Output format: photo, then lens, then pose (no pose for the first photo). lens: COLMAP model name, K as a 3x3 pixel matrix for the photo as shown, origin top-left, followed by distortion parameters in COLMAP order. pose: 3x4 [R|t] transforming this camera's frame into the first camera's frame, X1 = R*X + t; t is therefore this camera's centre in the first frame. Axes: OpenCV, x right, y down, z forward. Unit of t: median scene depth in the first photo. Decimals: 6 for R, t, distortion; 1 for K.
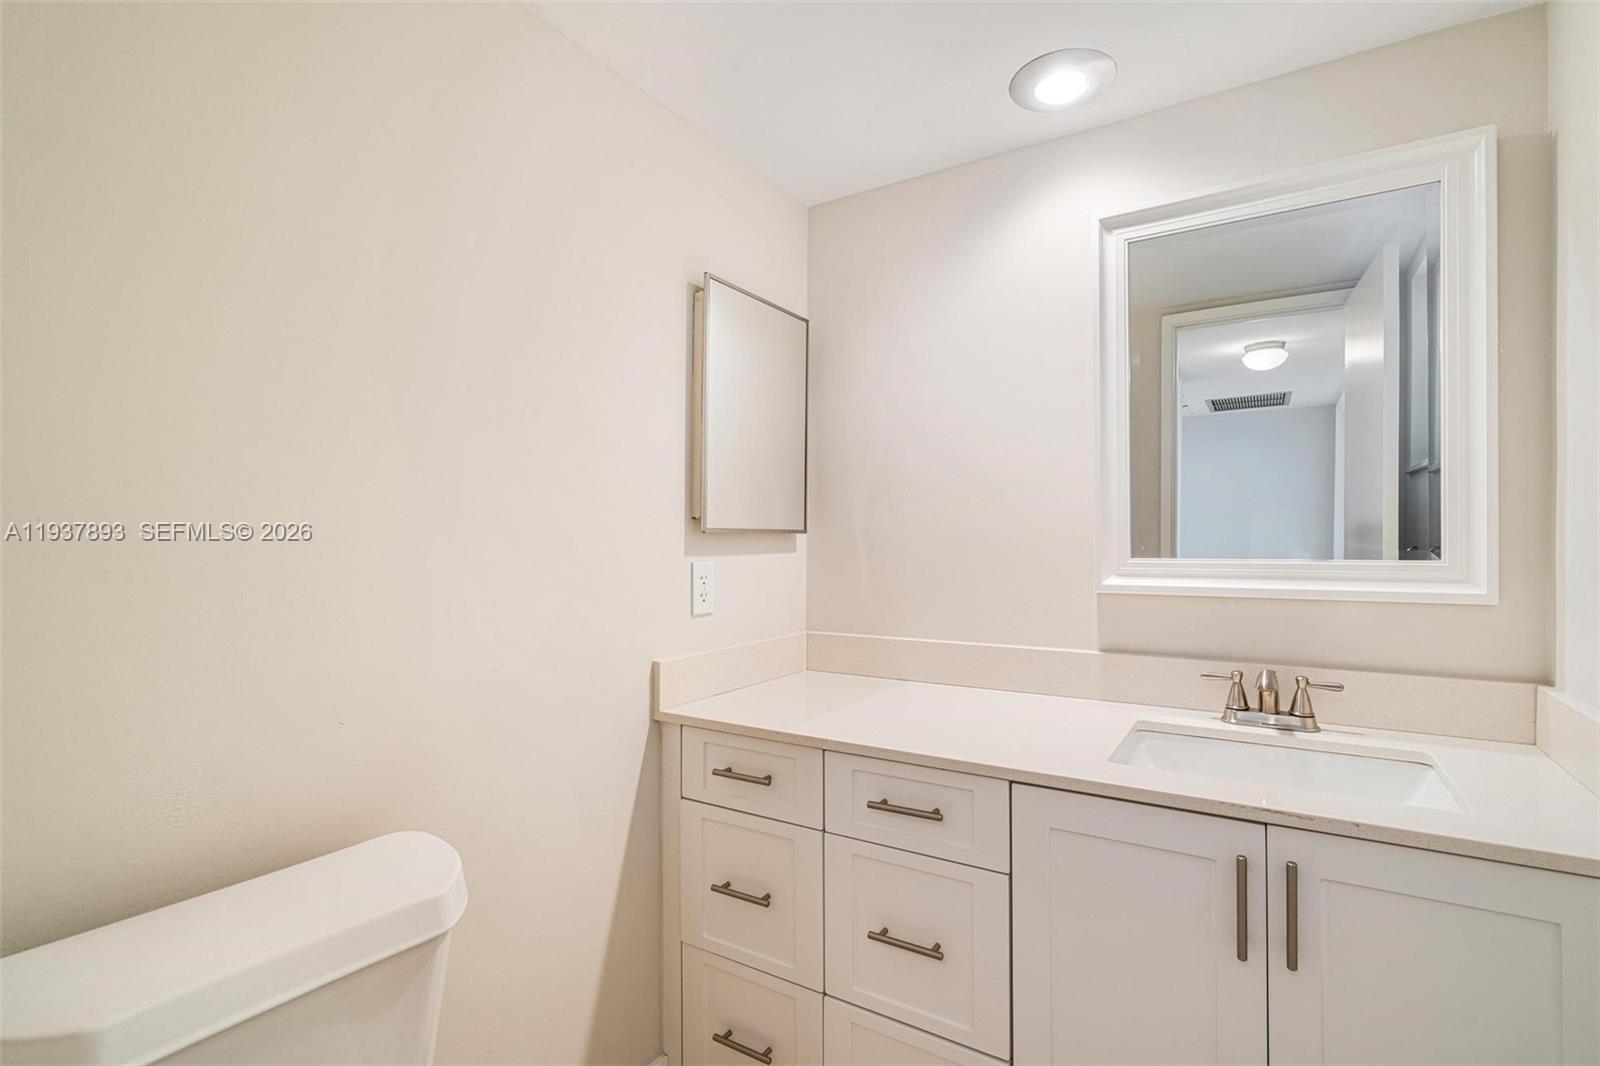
lens RADIAL K [[736.1, 0, 815.6], [0, 736.1, 539.3], [0, 0, 1]] dist [-0.009702, 0.003819]
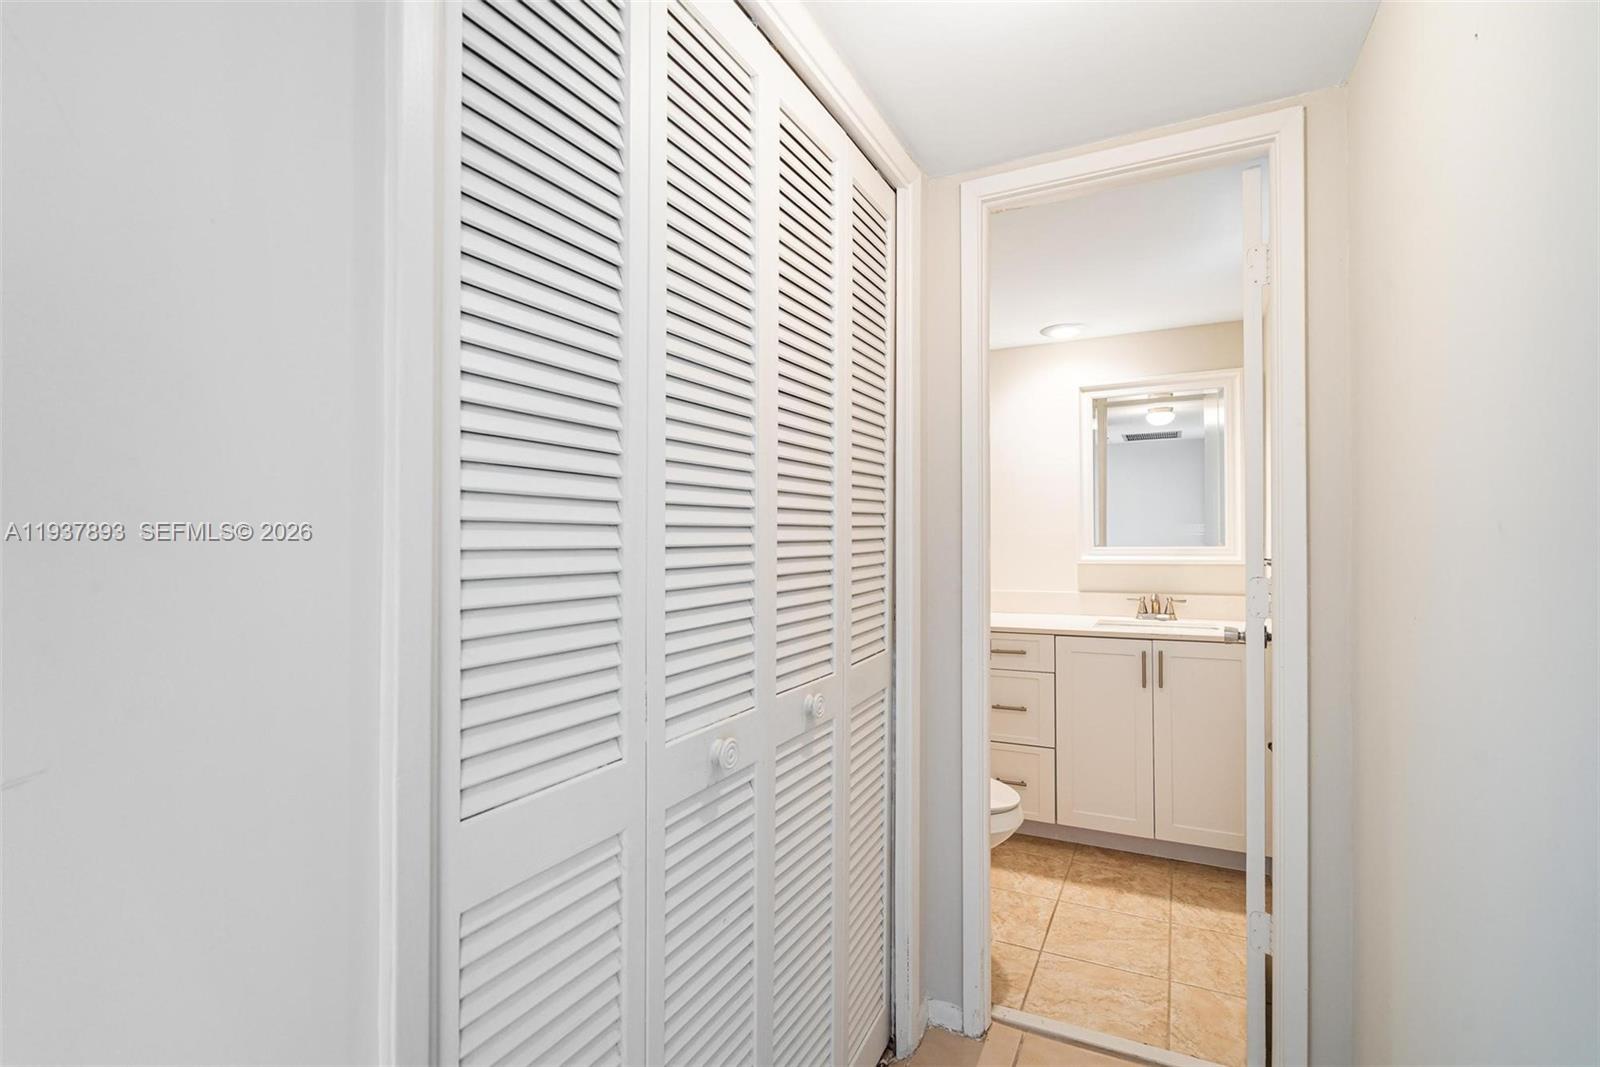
lens RADIAL K [[736.1, 0, 789.1], [0, 736.1, 532.7], [0, 0, 1]] dist [-0.009702, 0.003819]
pose [[0.997586, -0.002064, 0.069405, -0.695106], [0.002334, 0.999990, -0.003809, -0.009866], [-0.069397, 0.003962, 0.997581, -1.229924]]
